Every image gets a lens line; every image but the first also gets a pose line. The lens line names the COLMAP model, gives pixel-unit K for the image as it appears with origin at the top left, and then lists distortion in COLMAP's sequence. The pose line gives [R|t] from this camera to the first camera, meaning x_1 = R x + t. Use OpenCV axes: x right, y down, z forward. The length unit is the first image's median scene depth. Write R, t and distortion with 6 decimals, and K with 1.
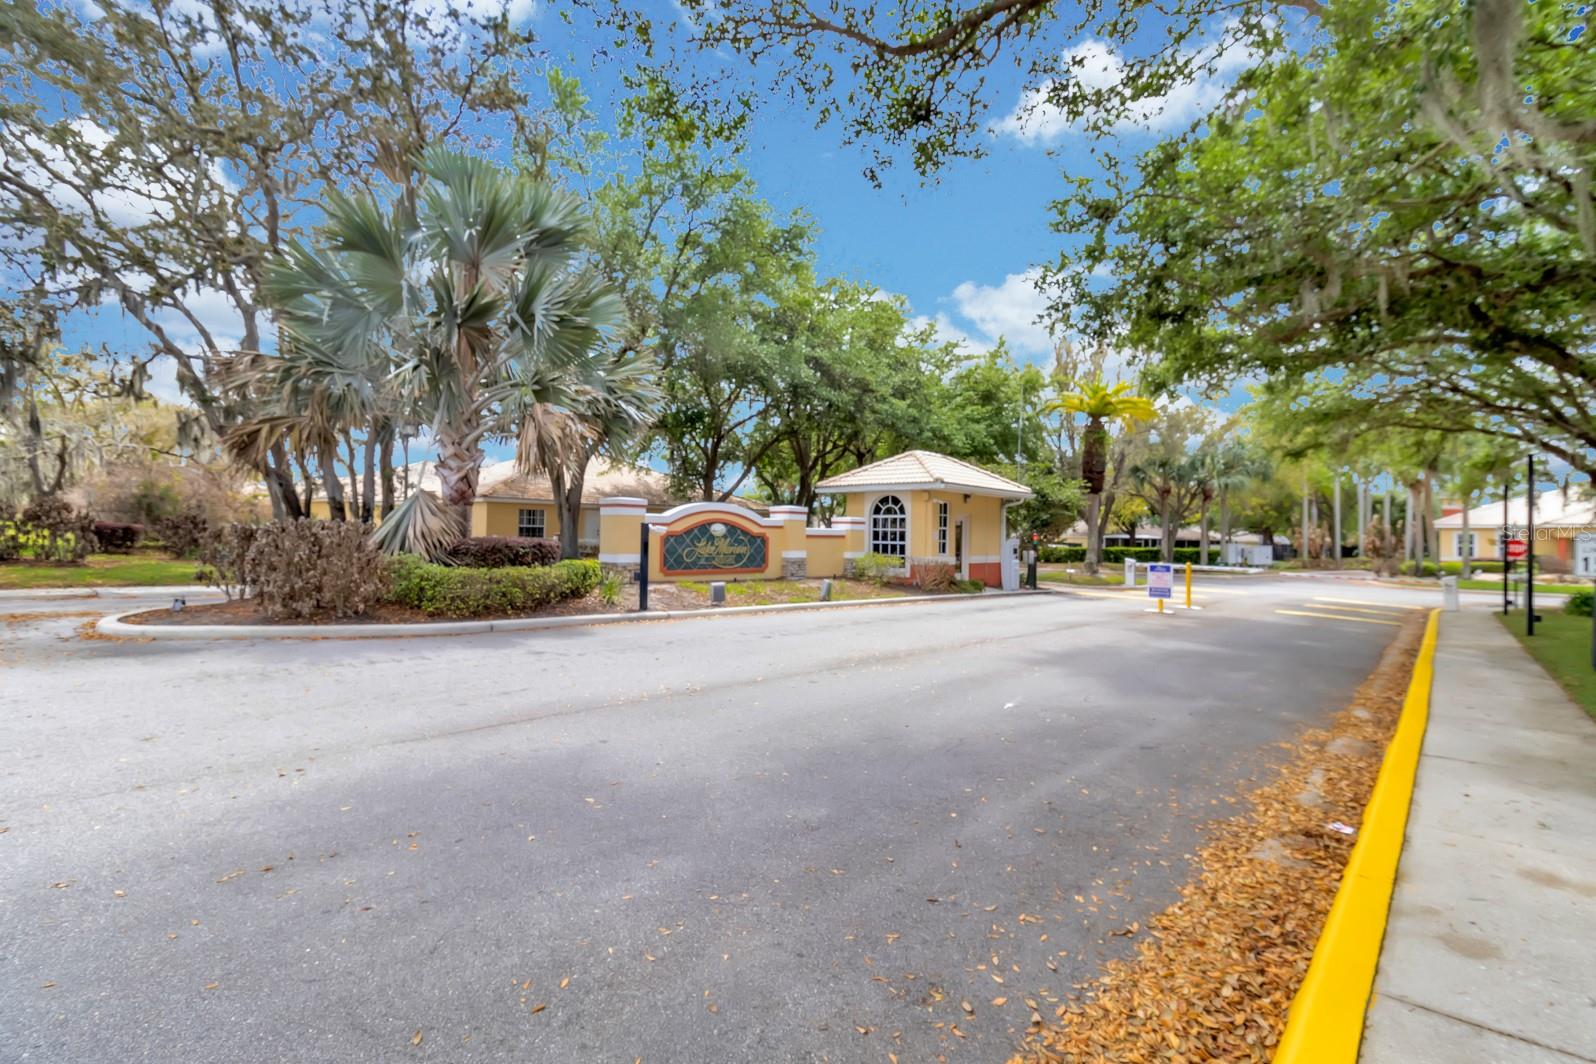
lens RADIAL K [[763.9, 0, 799.7], [0, 763.9, 496.9], [0, 0, 1]] dist [0.000079, -0.000038]
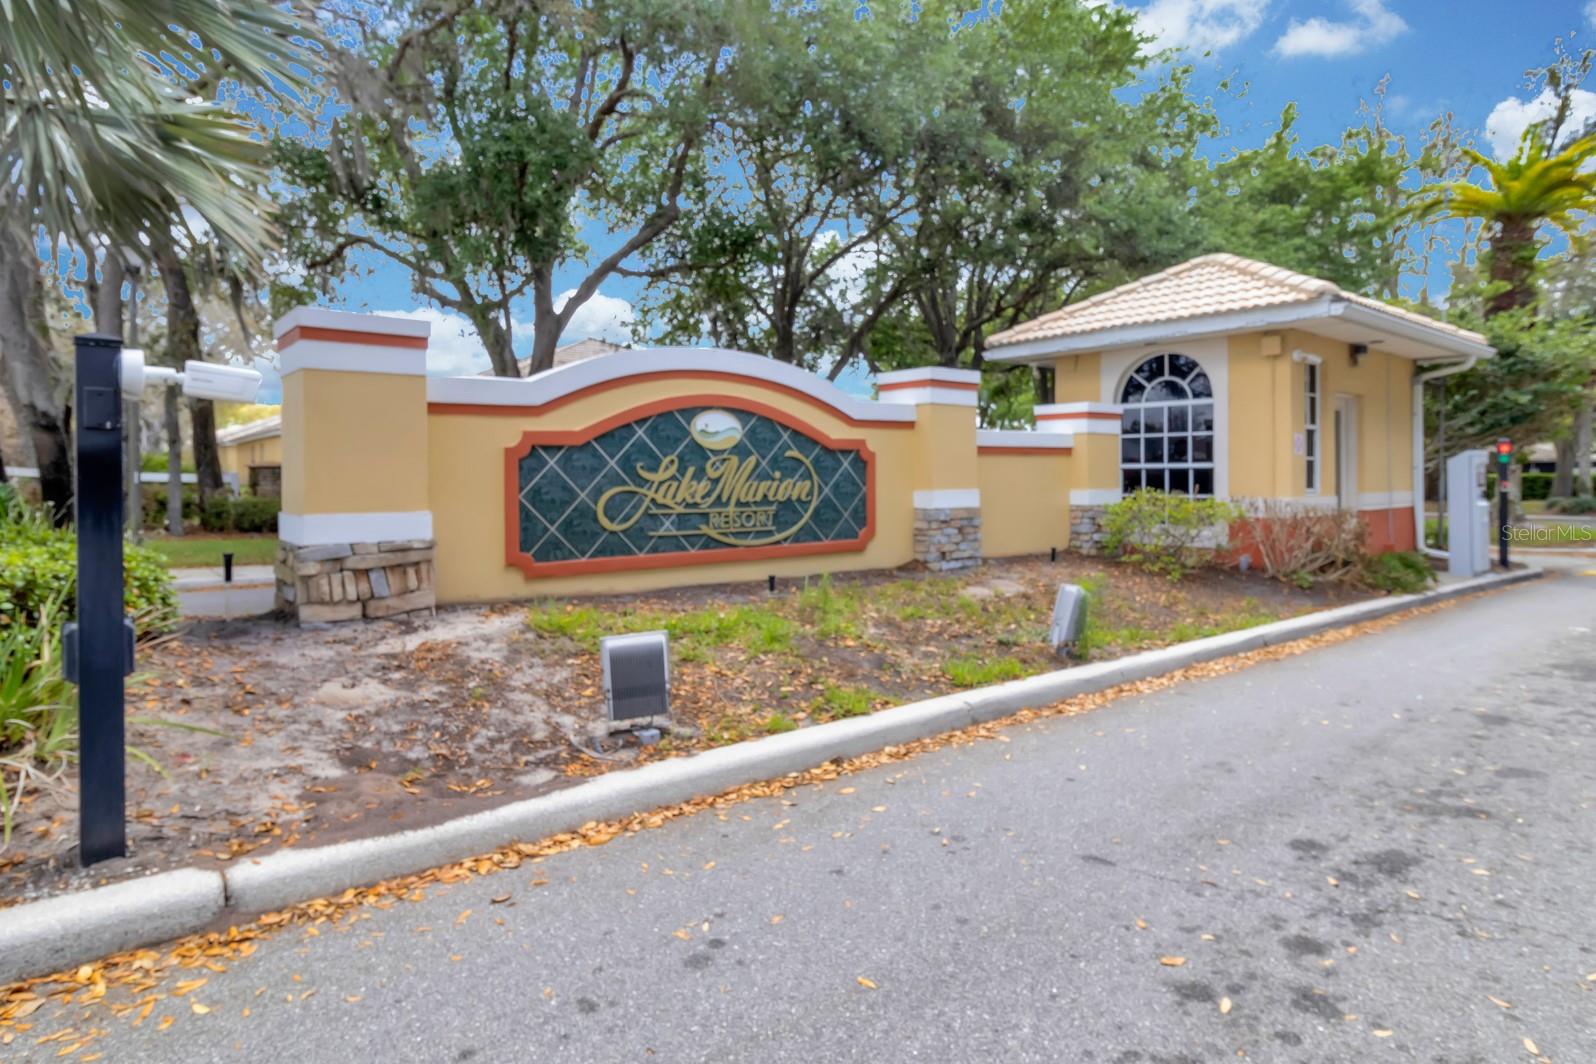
lens RADIAL K [[763.9, 0, 799.7], [0, 763.9, 496.9], [0, 0, 1]] dist [0.000079, -0.000038]
pose [[0.986271, -0.016212, -0.164338, -0.015834], [0.029385, 0.996517, 0.078042, 0.041948], [0.162501, -0.081800, 0.983312, 0.605151]]
